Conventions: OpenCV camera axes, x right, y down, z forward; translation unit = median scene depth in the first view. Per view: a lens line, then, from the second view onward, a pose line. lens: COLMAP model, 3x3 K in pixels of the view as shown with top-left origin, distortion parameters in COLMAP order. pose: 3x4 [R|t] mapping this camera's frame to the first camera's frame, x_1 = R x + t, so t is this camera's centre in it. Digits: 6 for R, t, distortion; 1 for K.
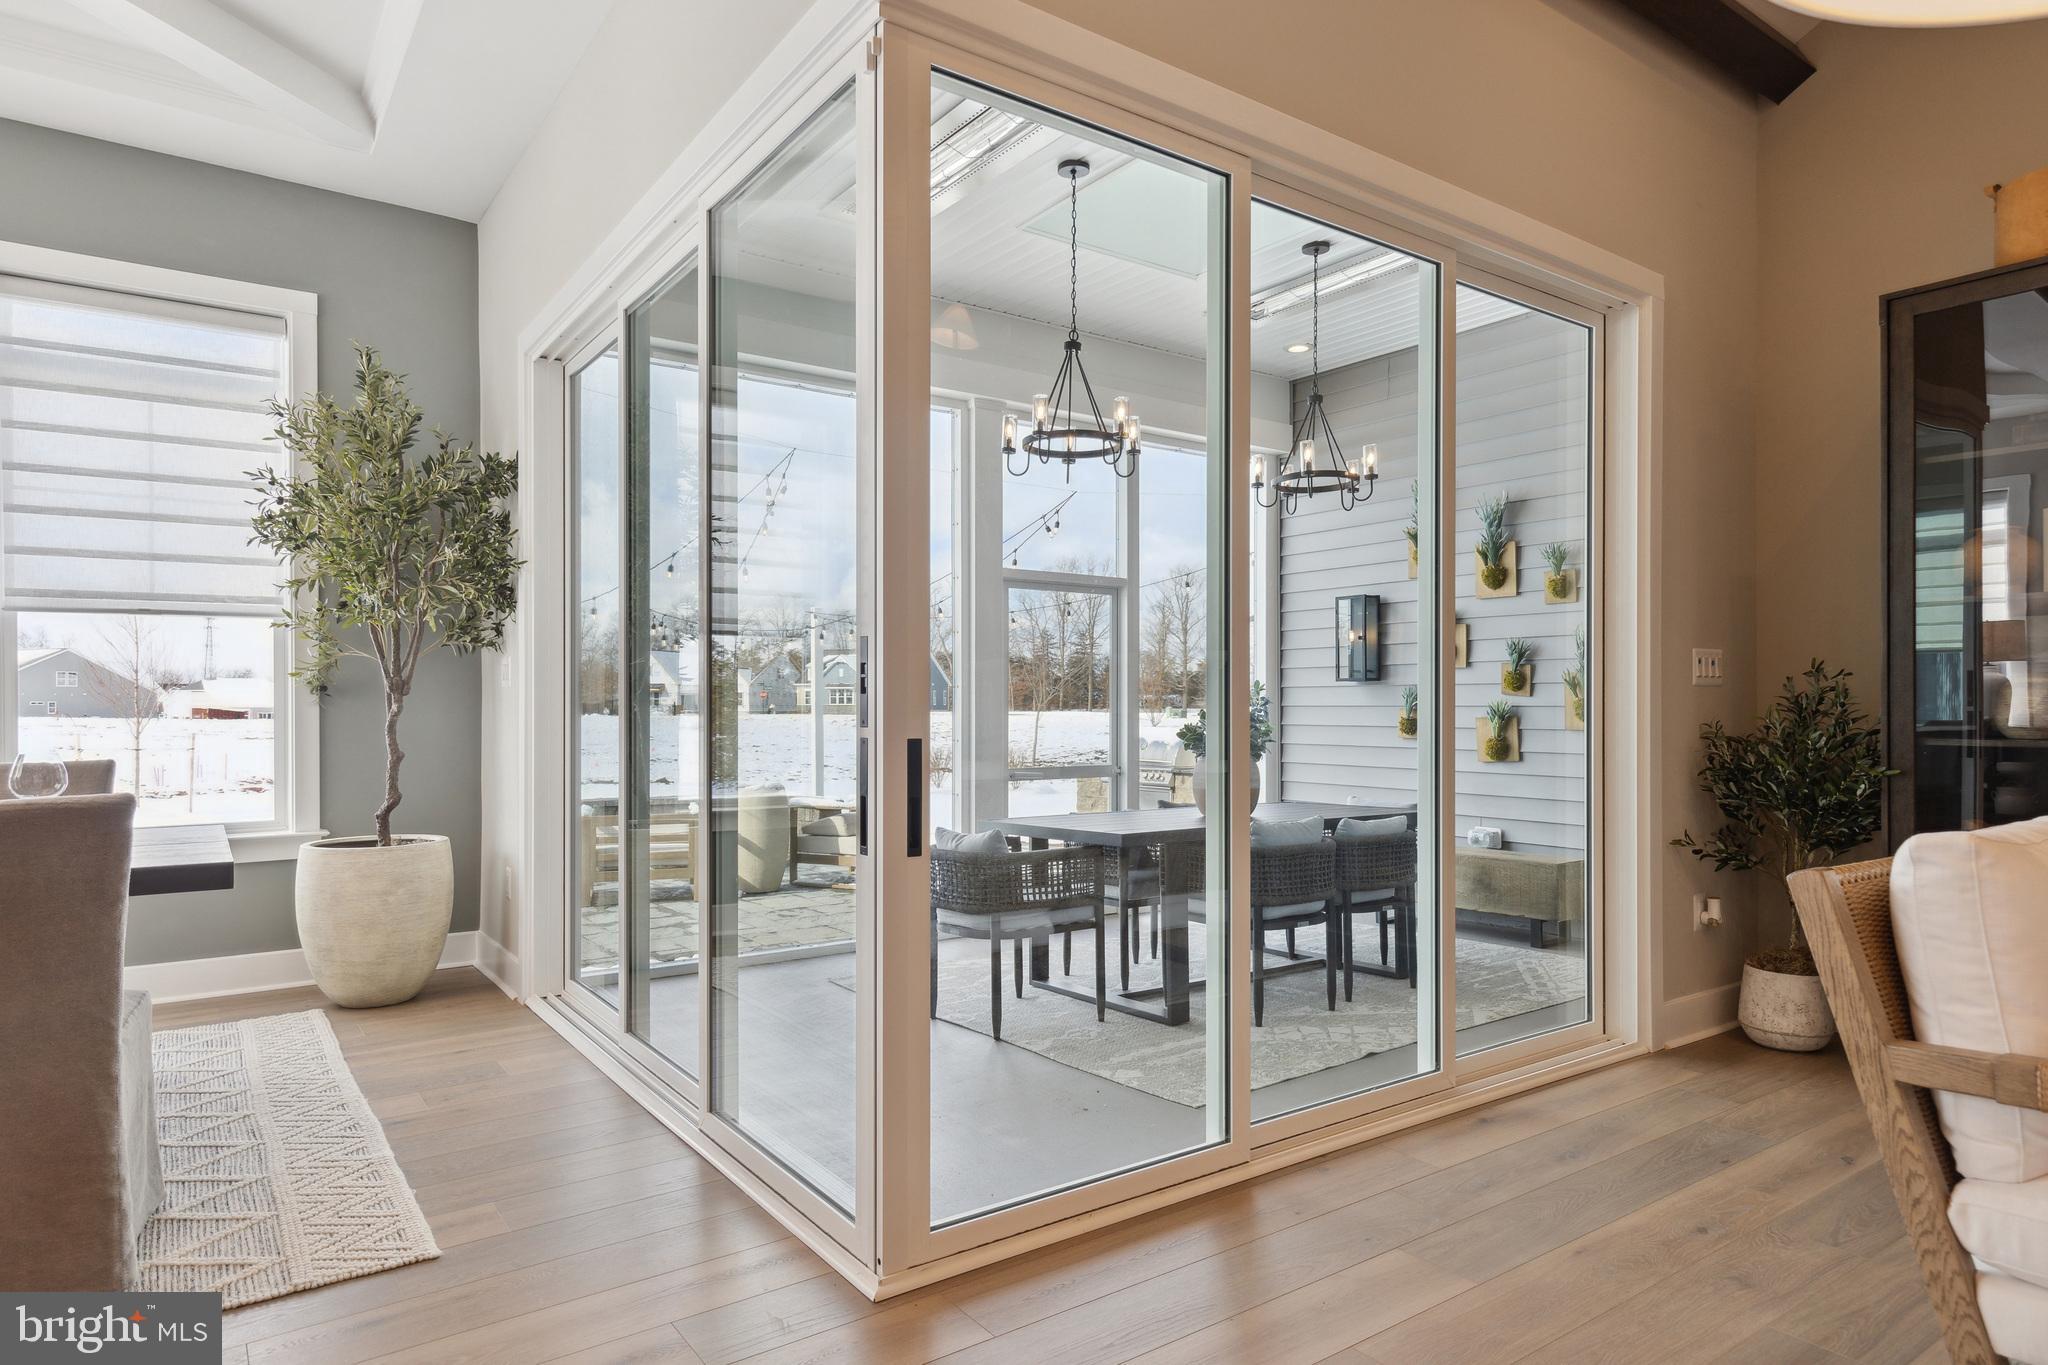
lens RADIAL K [[1184.8, 0, 1029.5], [0, 1184.8, 699.1], [0, 0, 1]] dist [-0.006068, 0.001526]
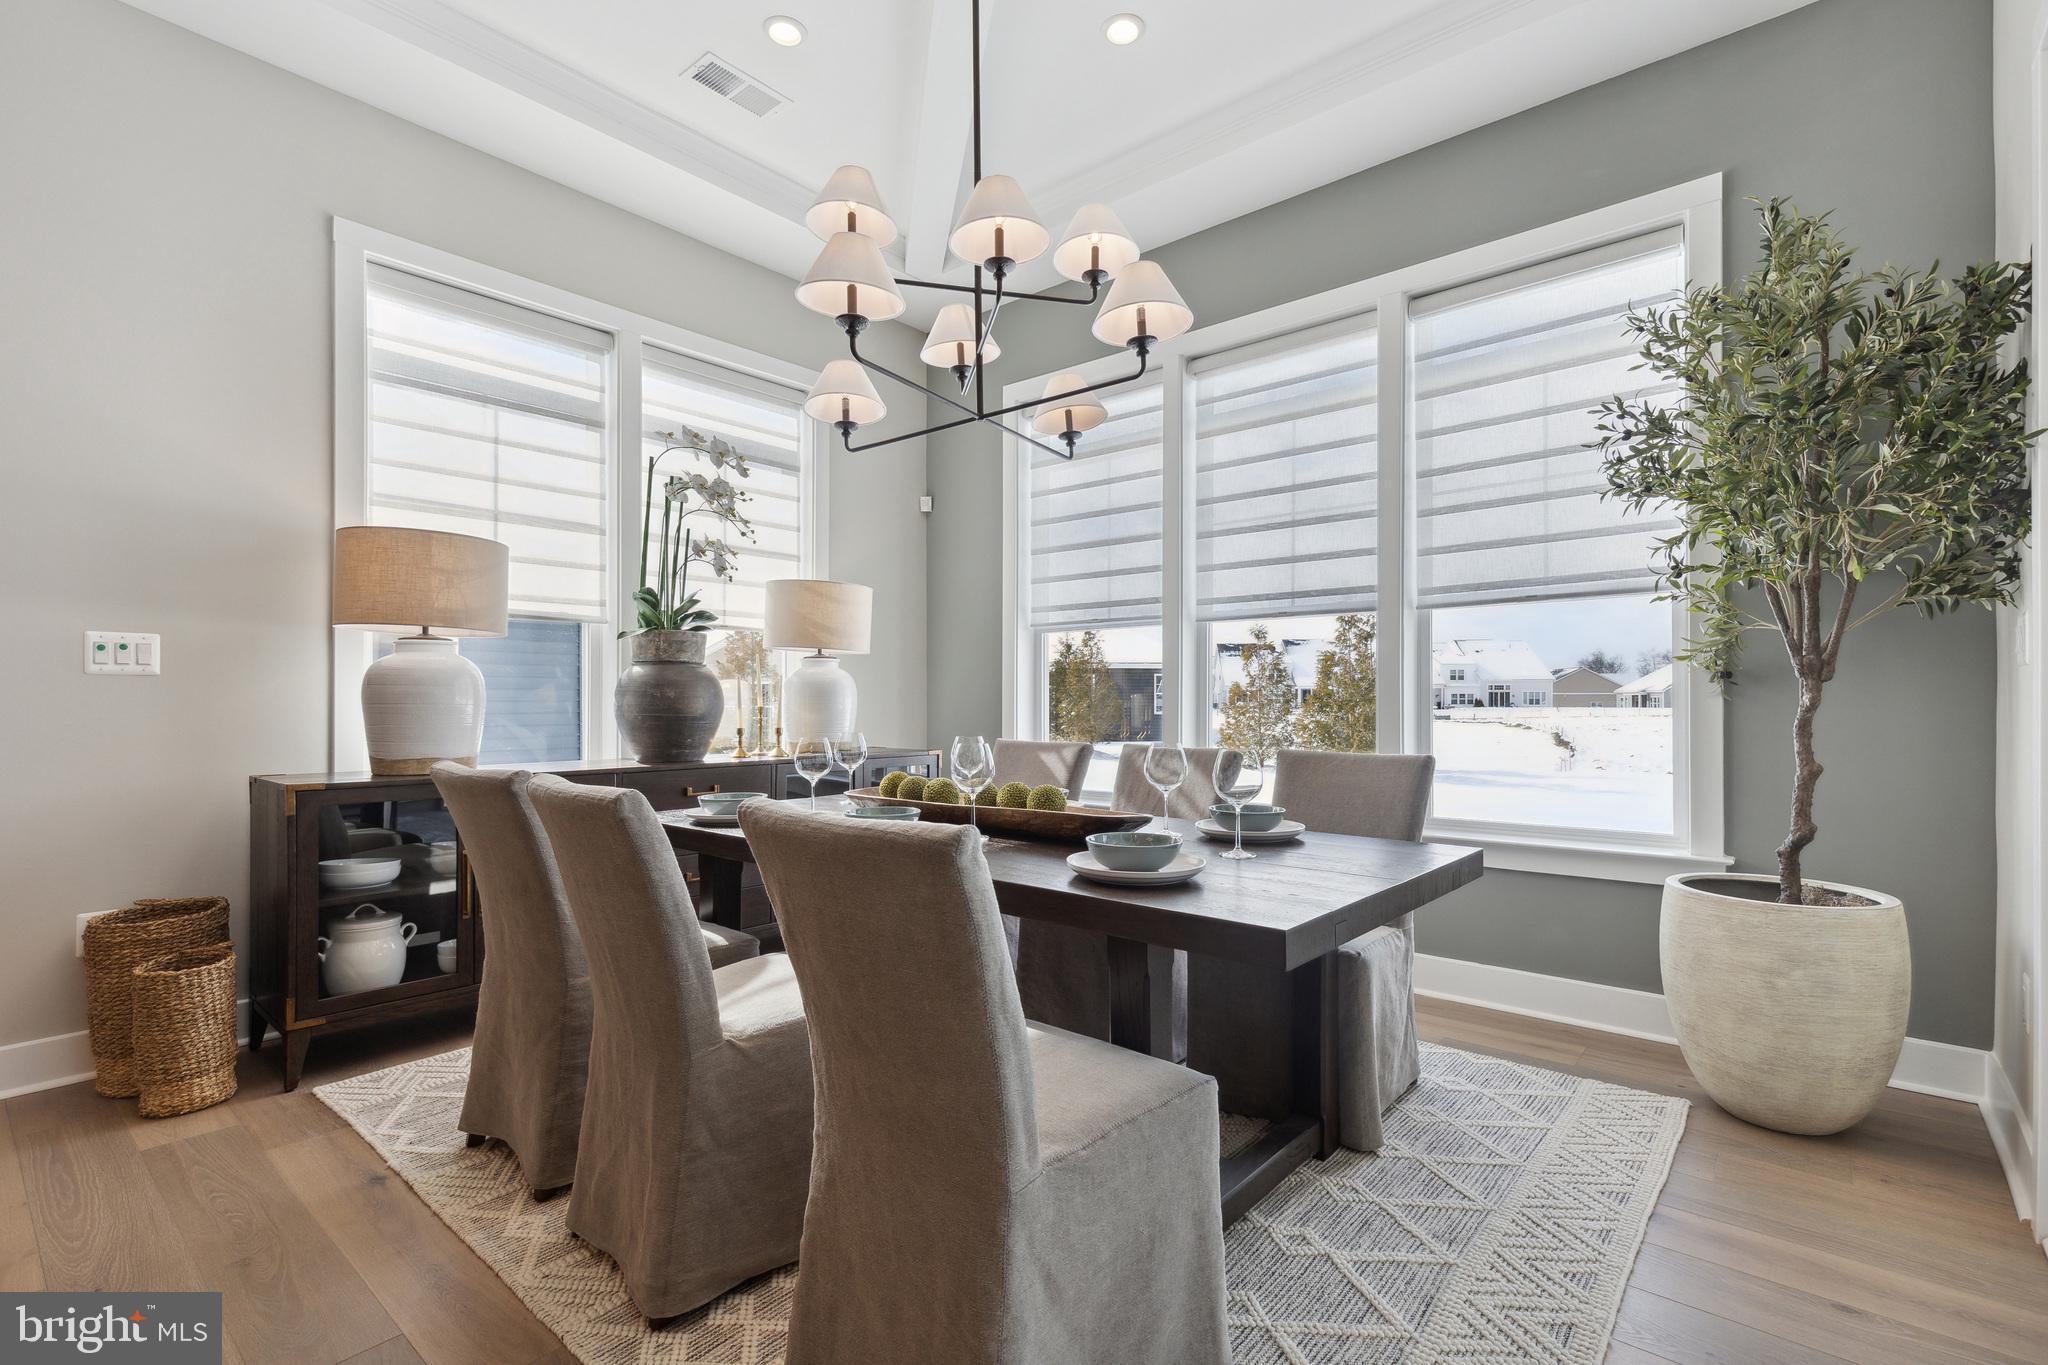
lens RADIAL K [[943.7, 0, 1035.4], [0, 943.7, 697.7], [0, 0, 1]] dist [0.001693, 0.001273]
pose [[0.249456, 0.000381, -0.968386, -0.119225], [0.007353, 0.999970, 0.002288, 0.001840], [0.968358, -0.007692, 0.249446, 0.440321]]
